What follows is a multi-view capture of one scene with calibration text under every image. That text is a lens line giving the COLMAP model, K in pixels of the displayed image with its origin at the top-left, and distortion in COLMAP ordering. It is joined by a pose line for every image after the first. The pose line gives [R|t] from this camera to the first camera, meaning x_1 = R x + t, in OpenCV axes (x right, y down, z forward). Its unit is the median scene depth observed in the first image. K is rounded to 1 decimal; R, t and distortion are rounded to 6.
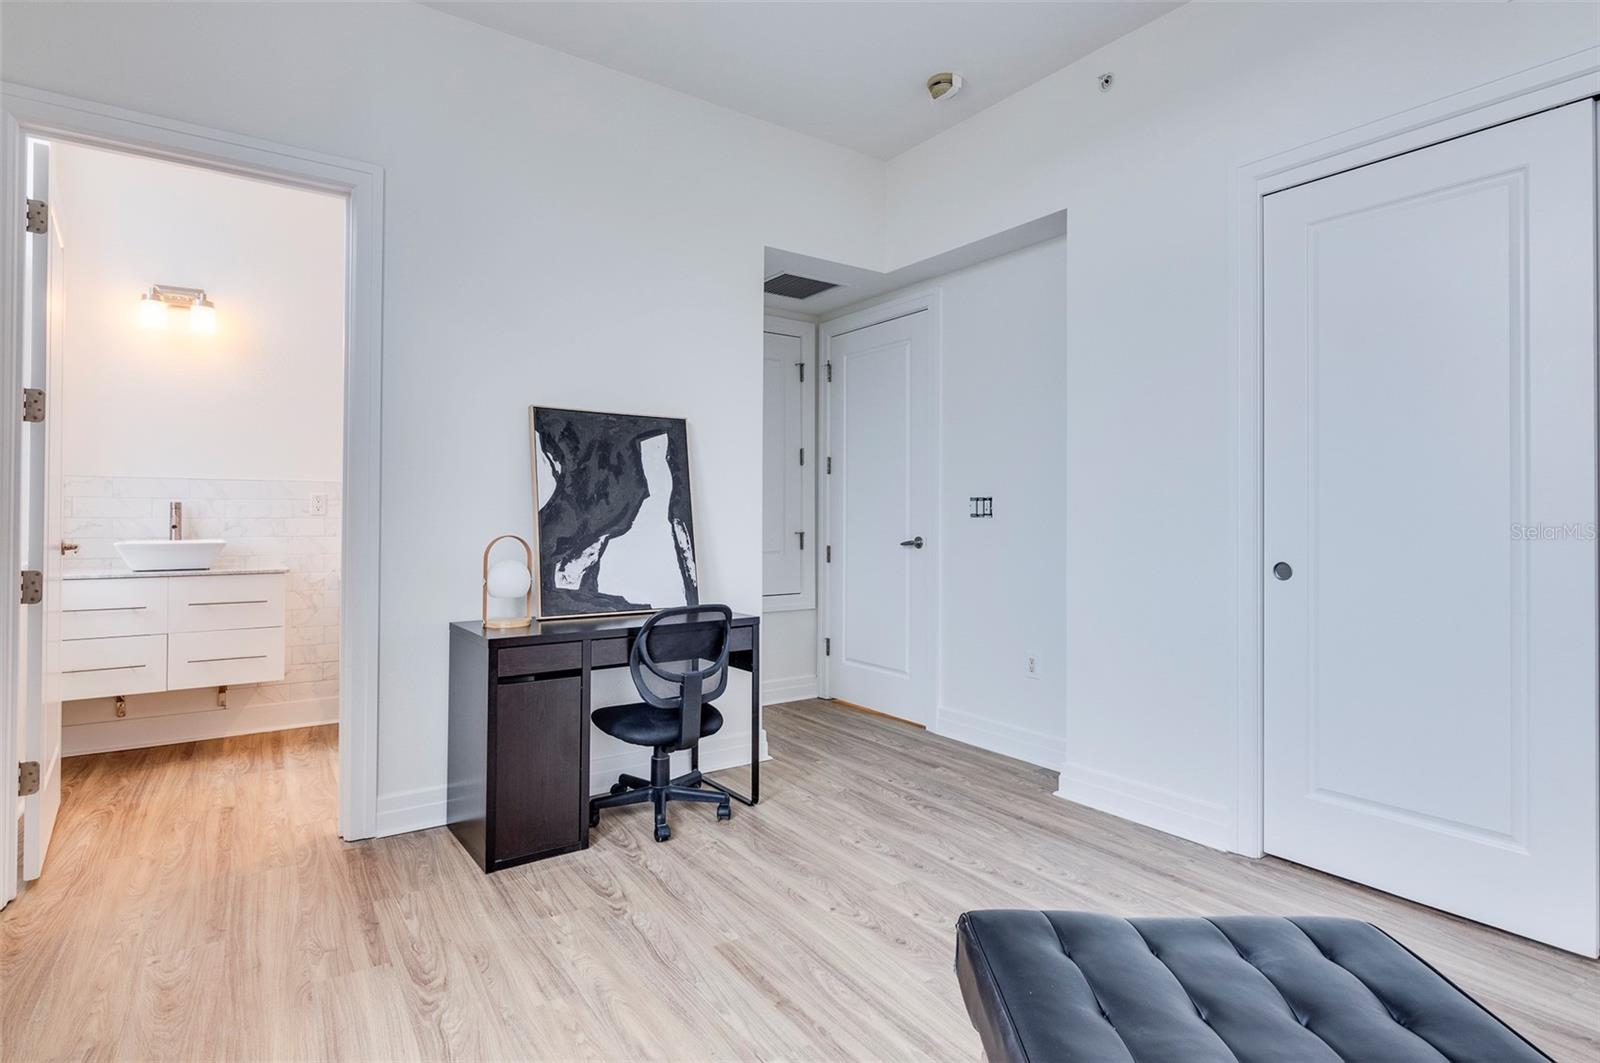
lens RADIAL K [[830.1, 0, 798.7], [0, 830.1, 511.2], [0, 0, 1]] dist [0.002623, 0.000327]
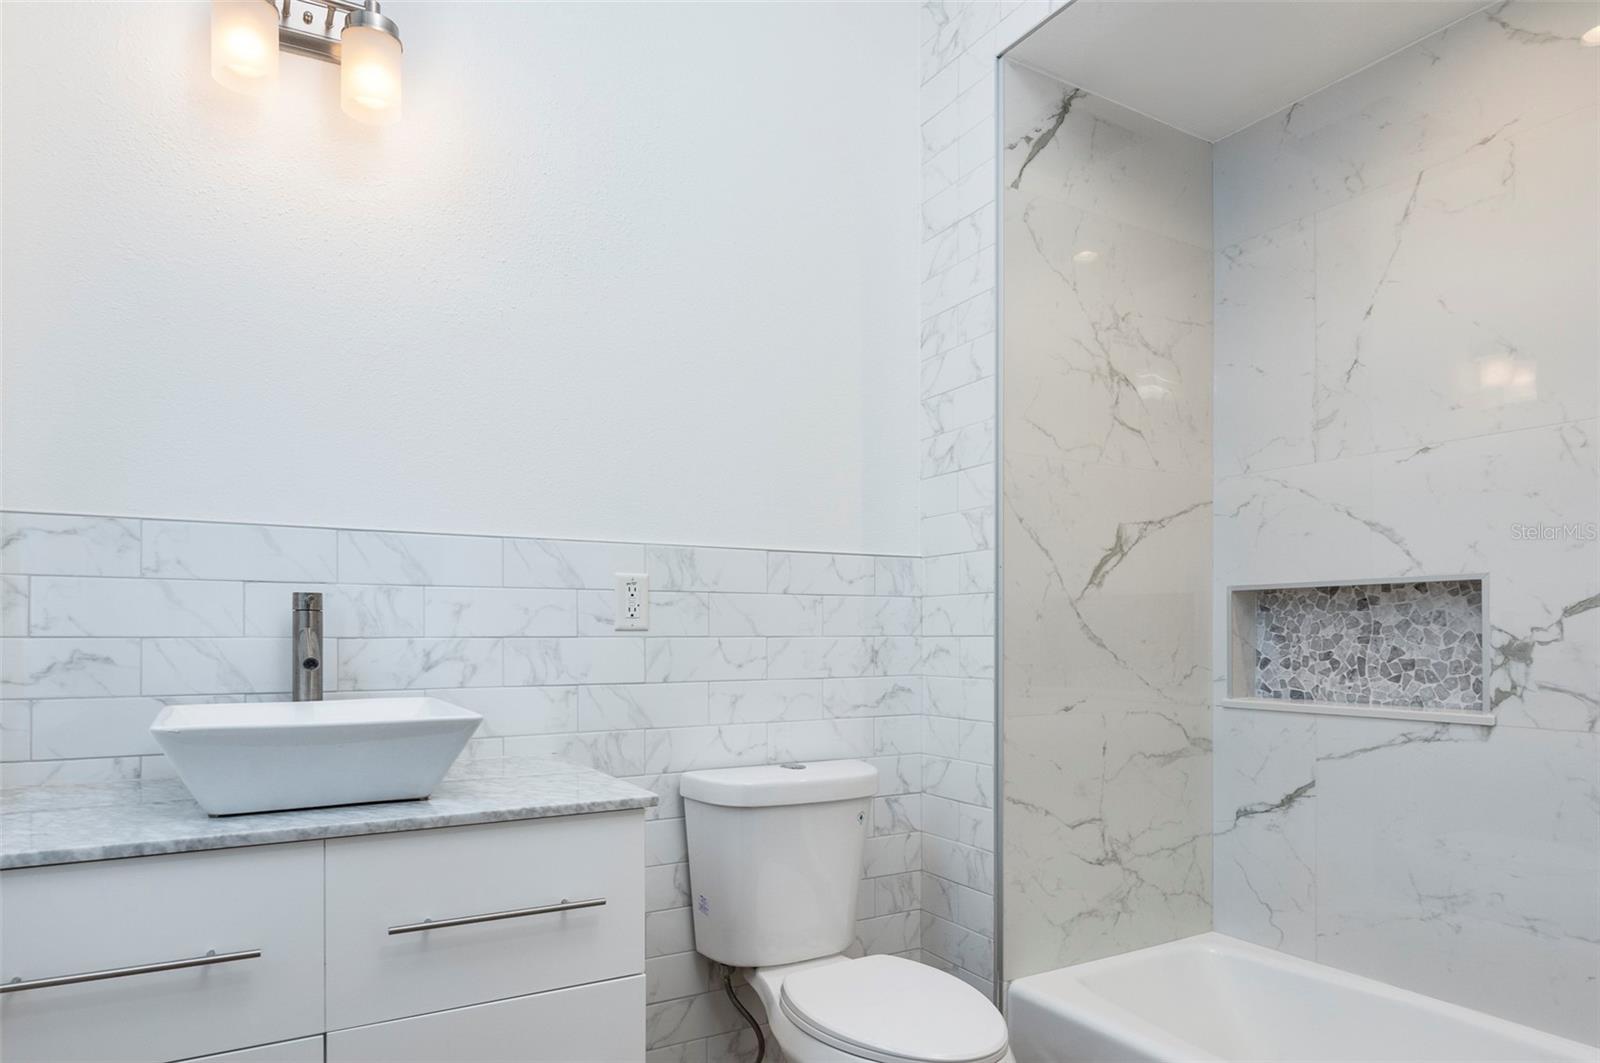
lens RADIAL K [[987.5, 0, 779.8], [0, 987.5, 532.4], [0, 0, 1]] dist [0.002004, -0.001576]
pose [[0.996869, -0.005431, -0.078882, -0.514261], [-0.001620, 0.996026, -0.089045, 0.000698], [0.079052, 0.088894, 0.992899, 0.592247]]
